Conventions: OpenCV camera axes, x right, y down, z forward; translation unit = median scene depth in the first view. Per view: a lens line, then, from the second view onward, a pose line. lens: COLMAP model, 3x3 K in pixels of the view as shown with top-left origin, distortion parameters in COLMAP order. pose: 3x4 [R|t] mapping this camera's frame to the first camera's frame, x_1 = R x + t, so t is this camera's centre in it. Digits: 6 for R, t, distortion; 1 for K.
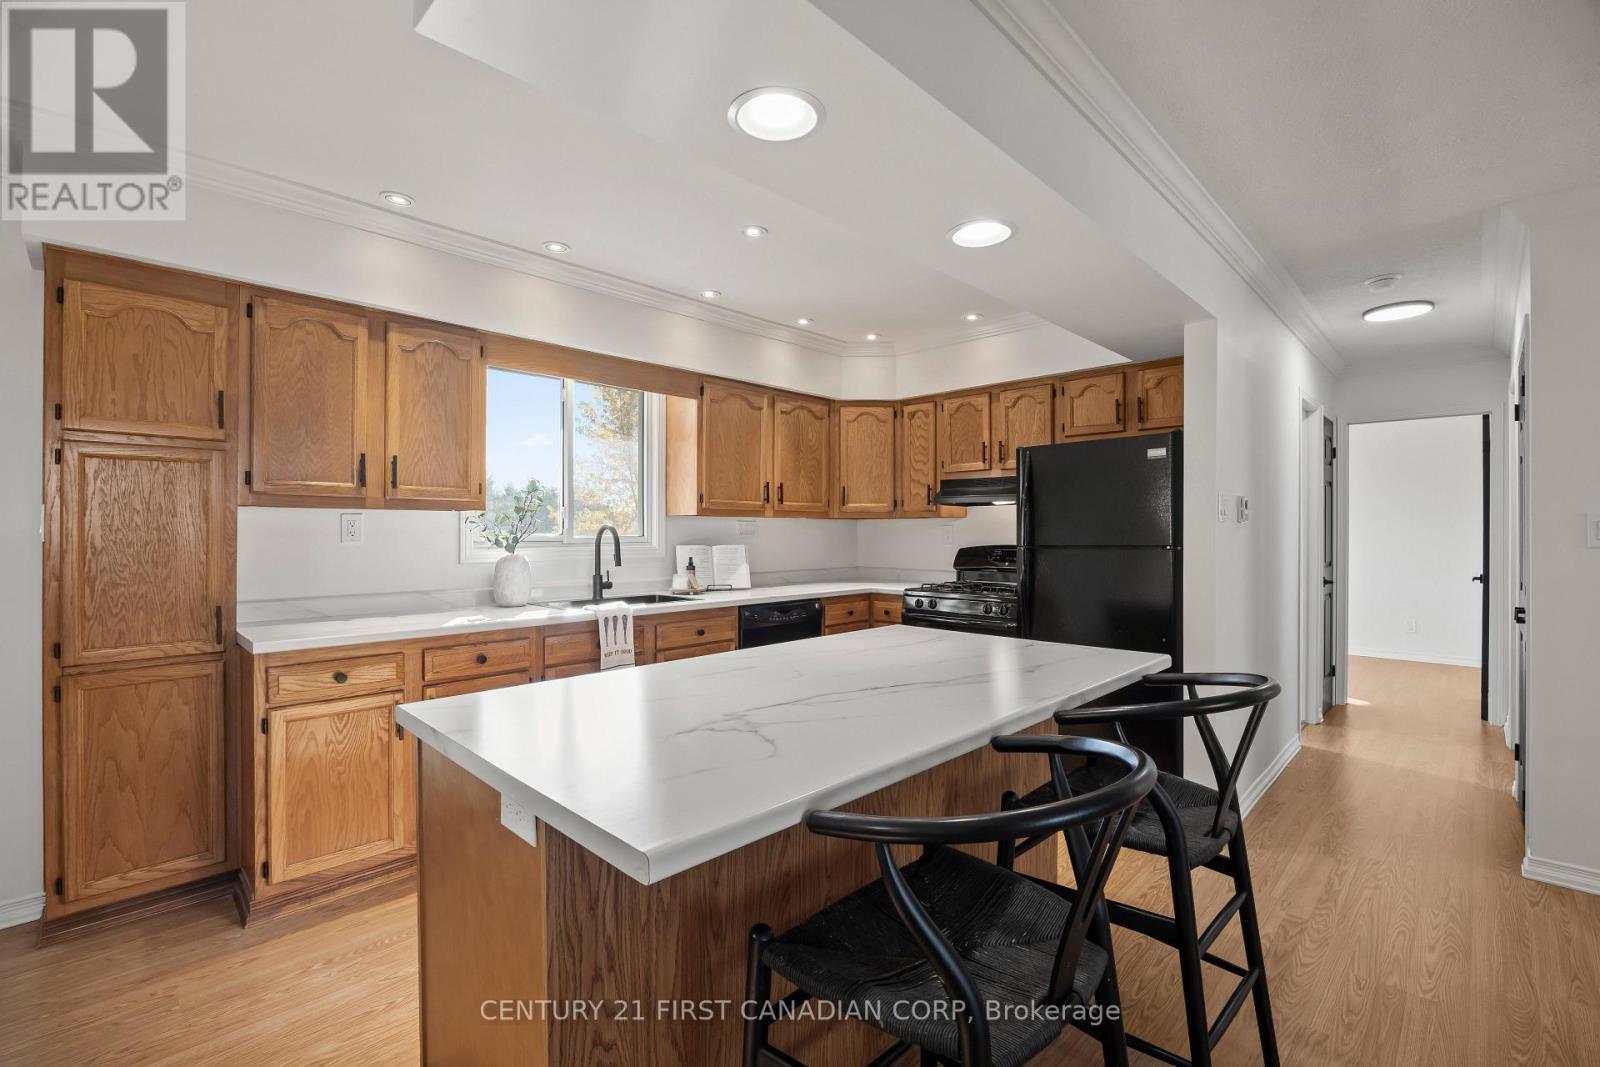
lens RADIAL K [[697.9, 0, 795.5], [0, 697.9, 532.3], [0, 0, 1]] dist [-0.020262, 0.000204]
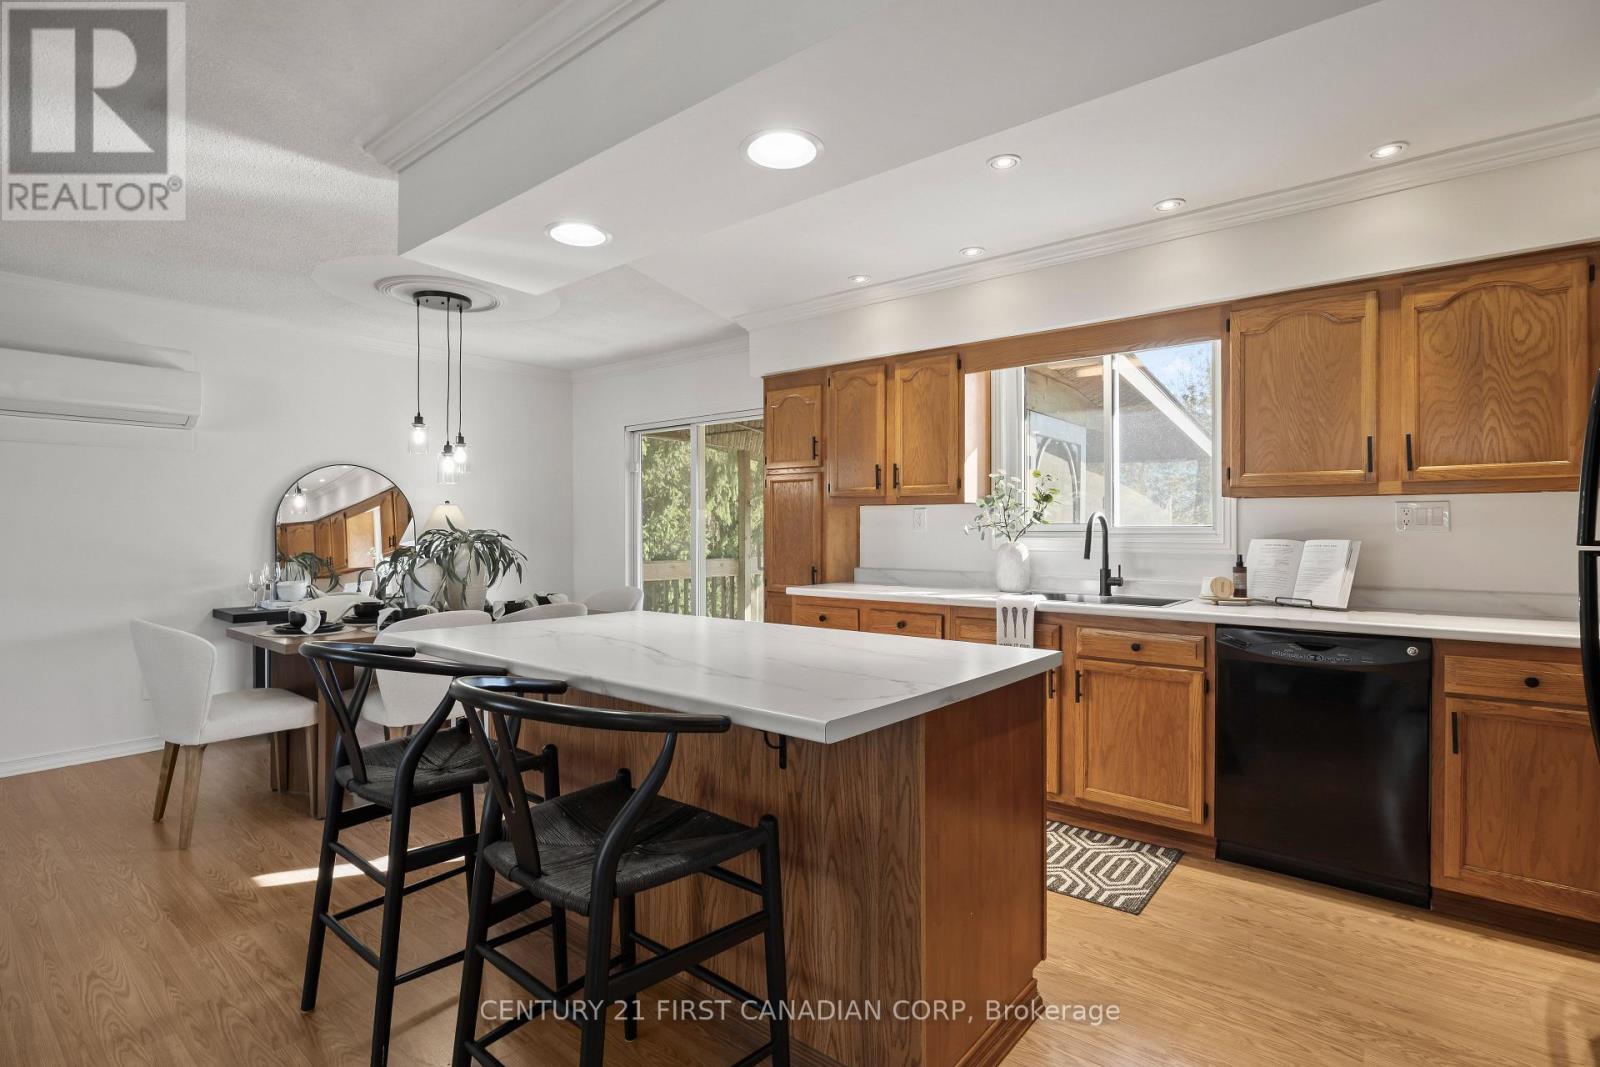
lens RADIAL K [[757.1, 0, 811.8], [0, 757.1, 530.8], [0, 0, 1]] dist [-0.009703, -0.000272]
pose [[0.117436, 0.001258, -0.993080, 0.588931], [-0.003729, 0.999993, 0.000826, 0.011678], [0.993073, 0.003606, 0.117440, 0.473941]]
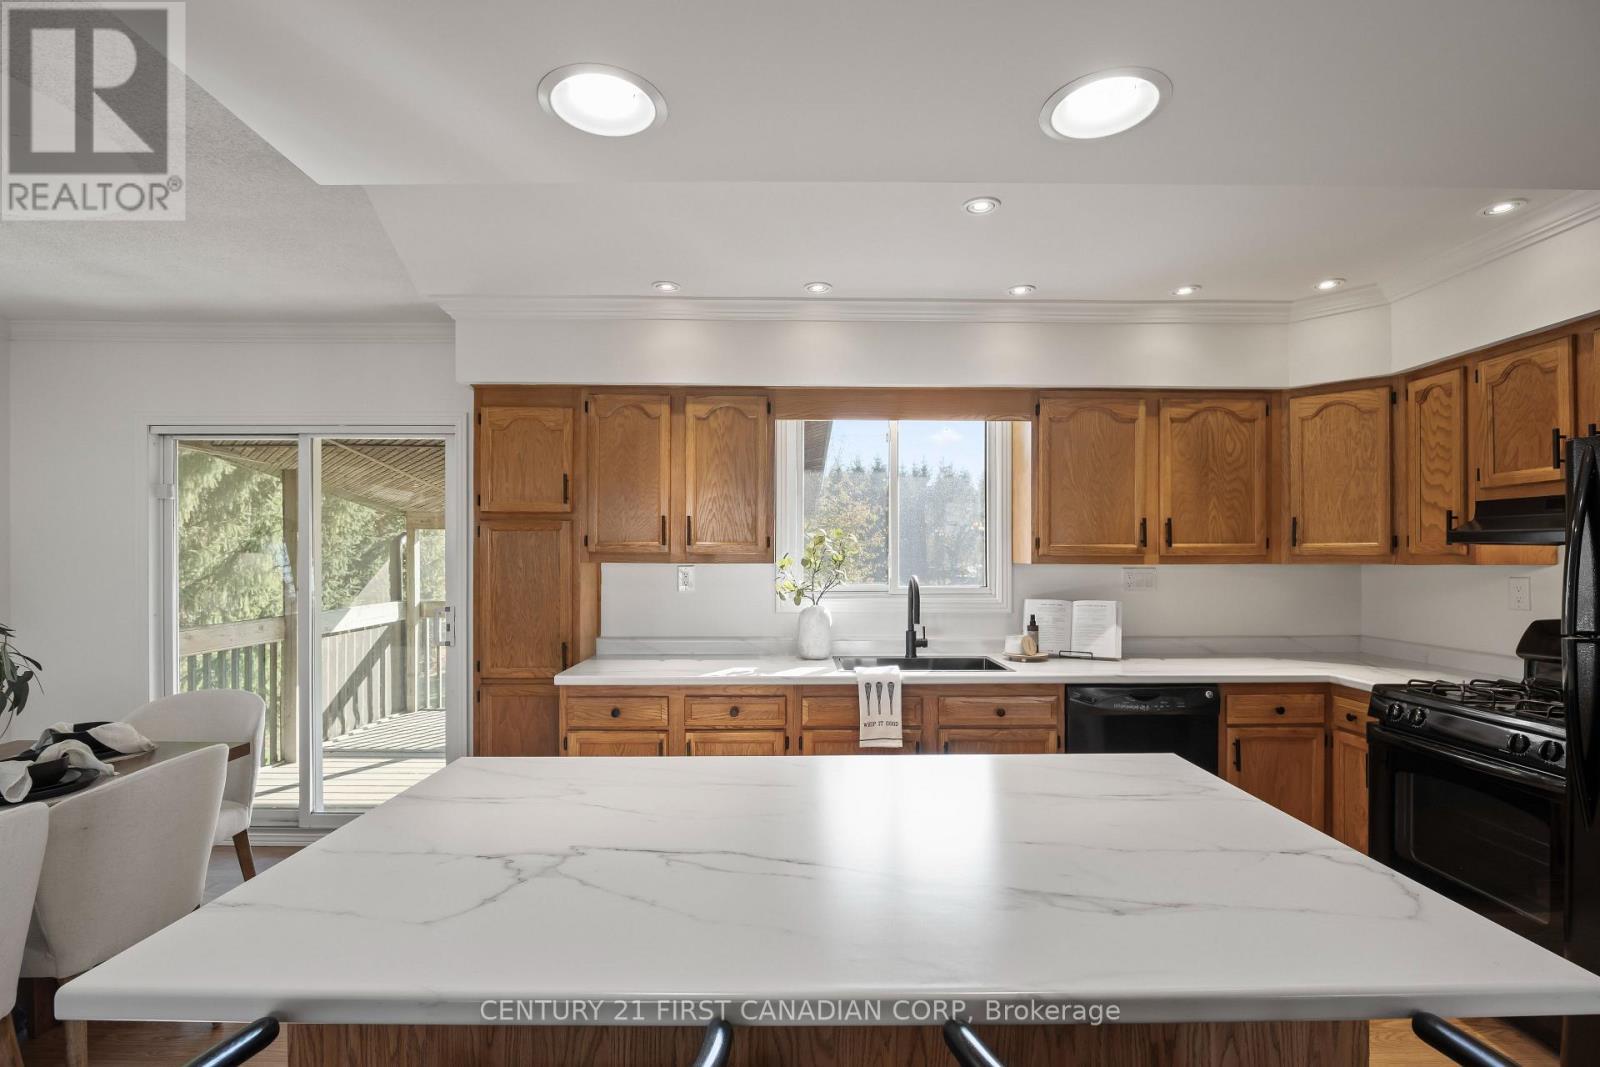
lens RADIAL K [[726.3, 0, 797.4], [0, 726.3, 555.7], [0, 0, 1]] dist [-0.020117, 0.000343]
pose [[0.712294, -0.001890, -0.701879, 0.252308], [-0.002147, 0.999986, -0.004872, -0.029244], [0.701878, 0.004977, 0.712280, 0.209120]]
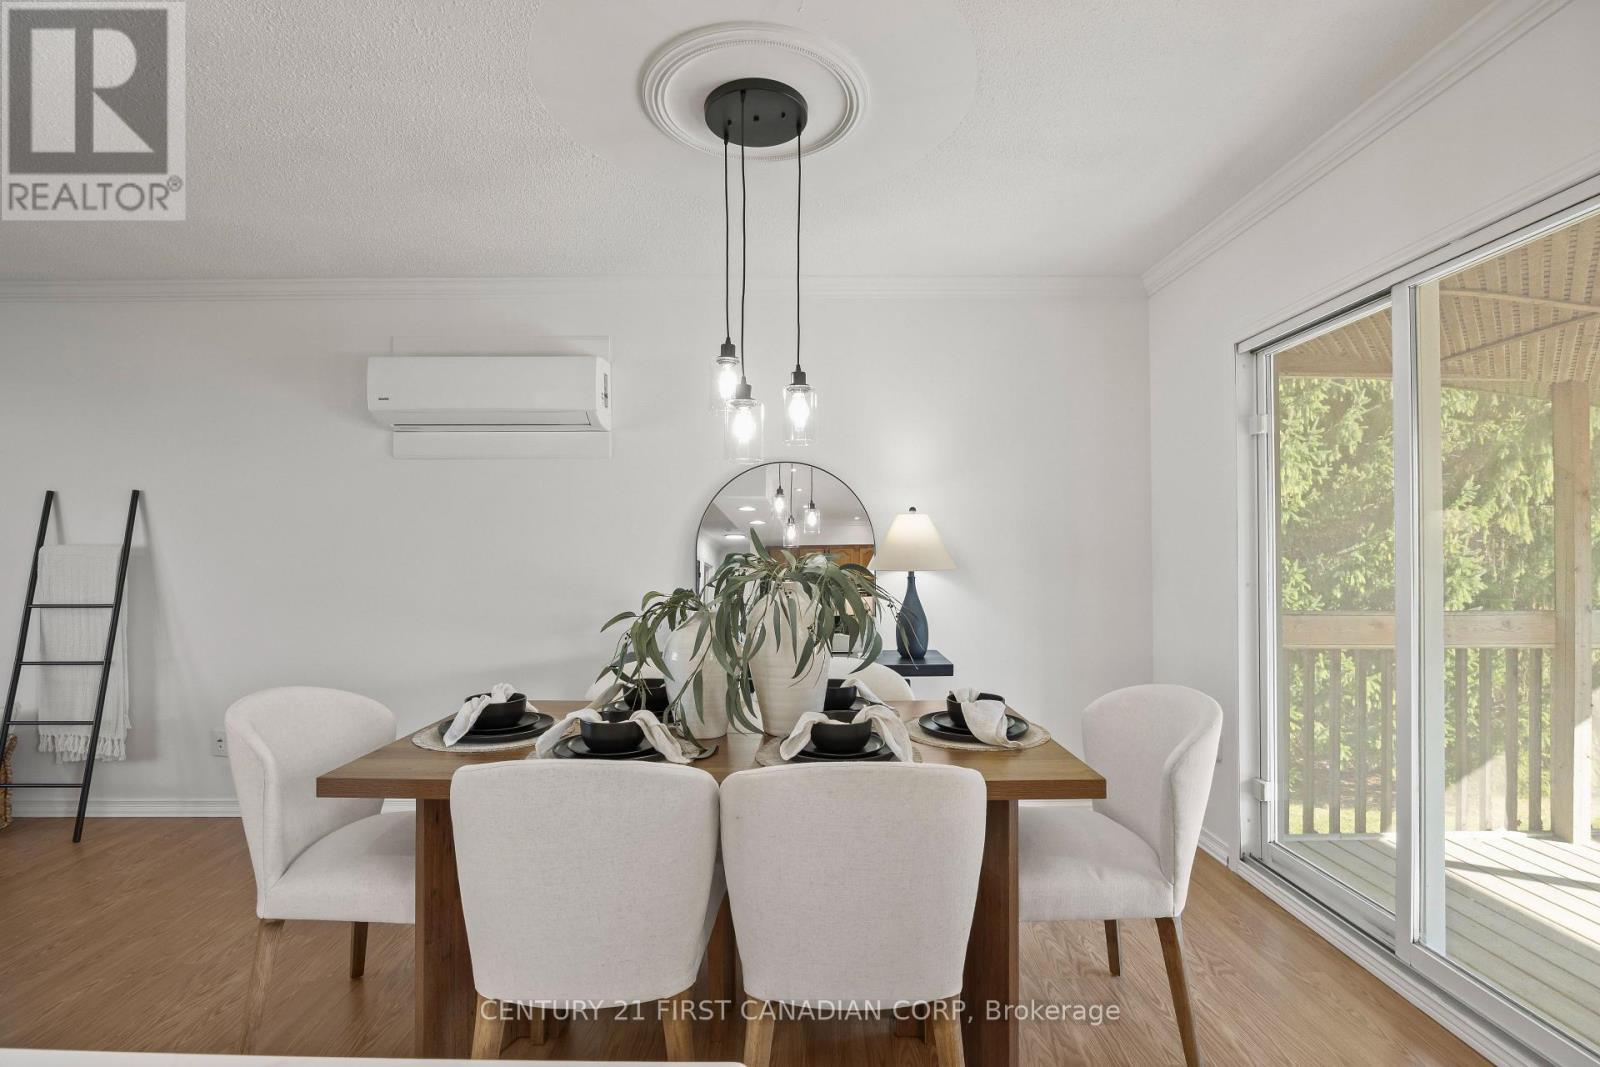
lens RADIAL K [[742.3, 0, 804.5], [0, 742.3, 554.2], [0, 0, 1]] dist [-0.003676, -0.000542]
pose [[-0.693419, 0.002592, -0.720530, -0.138059], [-0.000436, 0.999992, 0.004018, 0.012051], [0.720535, 0.003101, -0.693412, 0.481833]]
